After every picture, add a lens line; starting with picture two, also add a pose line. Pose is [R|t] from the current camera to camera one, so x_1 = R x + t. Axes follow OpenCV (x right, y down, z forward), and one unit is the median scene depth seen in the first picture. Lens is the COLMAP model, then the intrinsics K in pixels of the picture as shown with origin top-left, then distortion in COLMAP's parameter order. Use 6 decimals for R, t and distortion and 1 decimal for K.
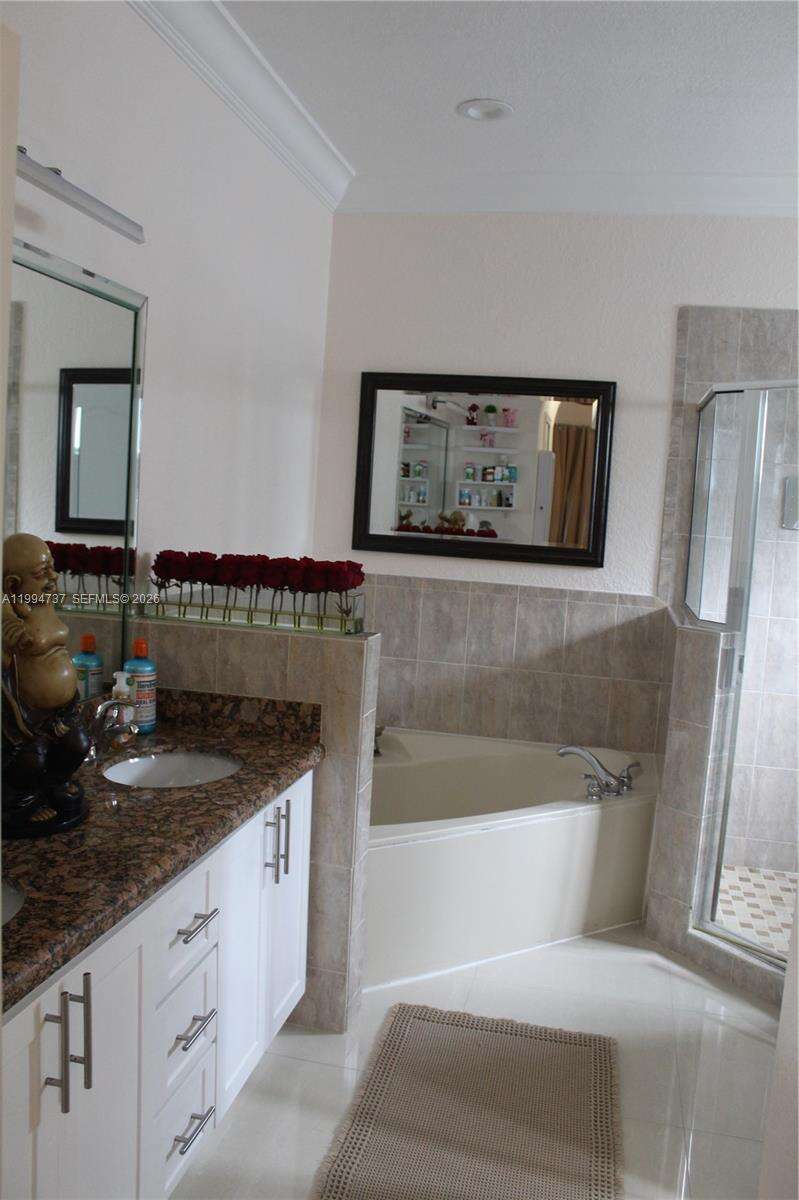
lens RADIAL K [[999.5, 0, 398.2], [0, 999.5, 592.6], [0, 0, 1]] dist [-0.132933, 0.067220]
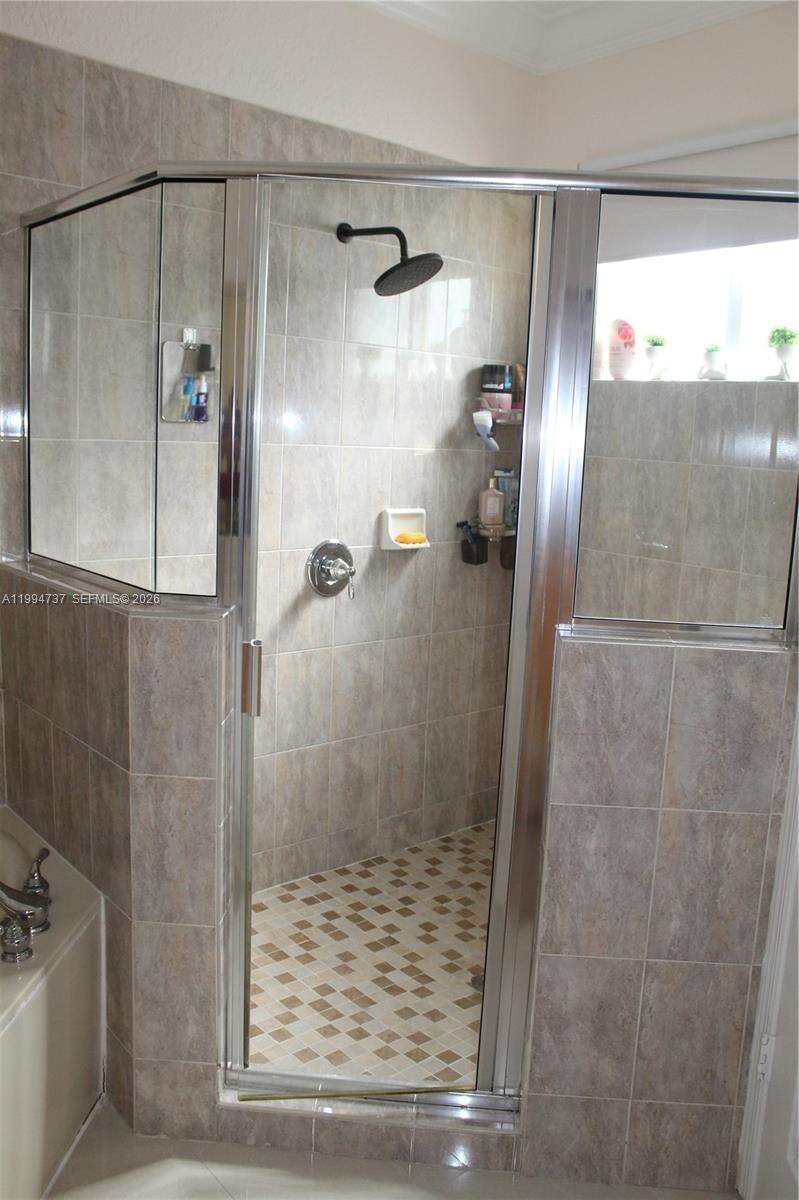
lens RADIAL K [[999.5, 0, 400.2], [0, 999.5, 596.9], [0, 0, 1]] dist [-0.132933, 0.067220]
pose [[0.597669, -0.163946, 0.784801, -0.047314], [0.071188, 0.985855, 0.151732, -0.039370], [-0.798576, -0.034817, 0.600886, 0.475103]]
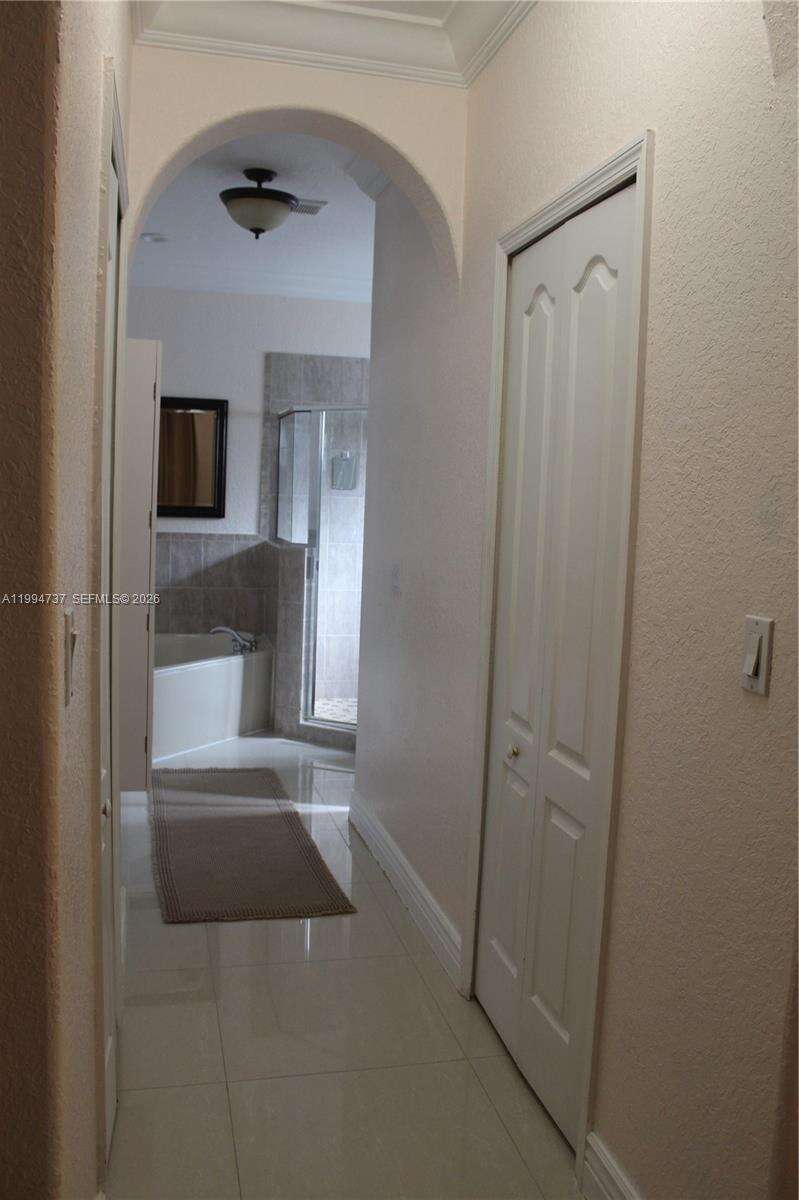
lens RADIAL K [[999.5, 0, 401.2], [0, 999.5, 599.2], [0, 0, 1]] dist [-0.132933, 0.067220]
pose [[0.894140, -0.072715, 0.441845, -0.260488], [0.057417, 0.997200, 0.047918, 0.045941], [-0.444092, -0.017476, 0.895811, -0.559360]]
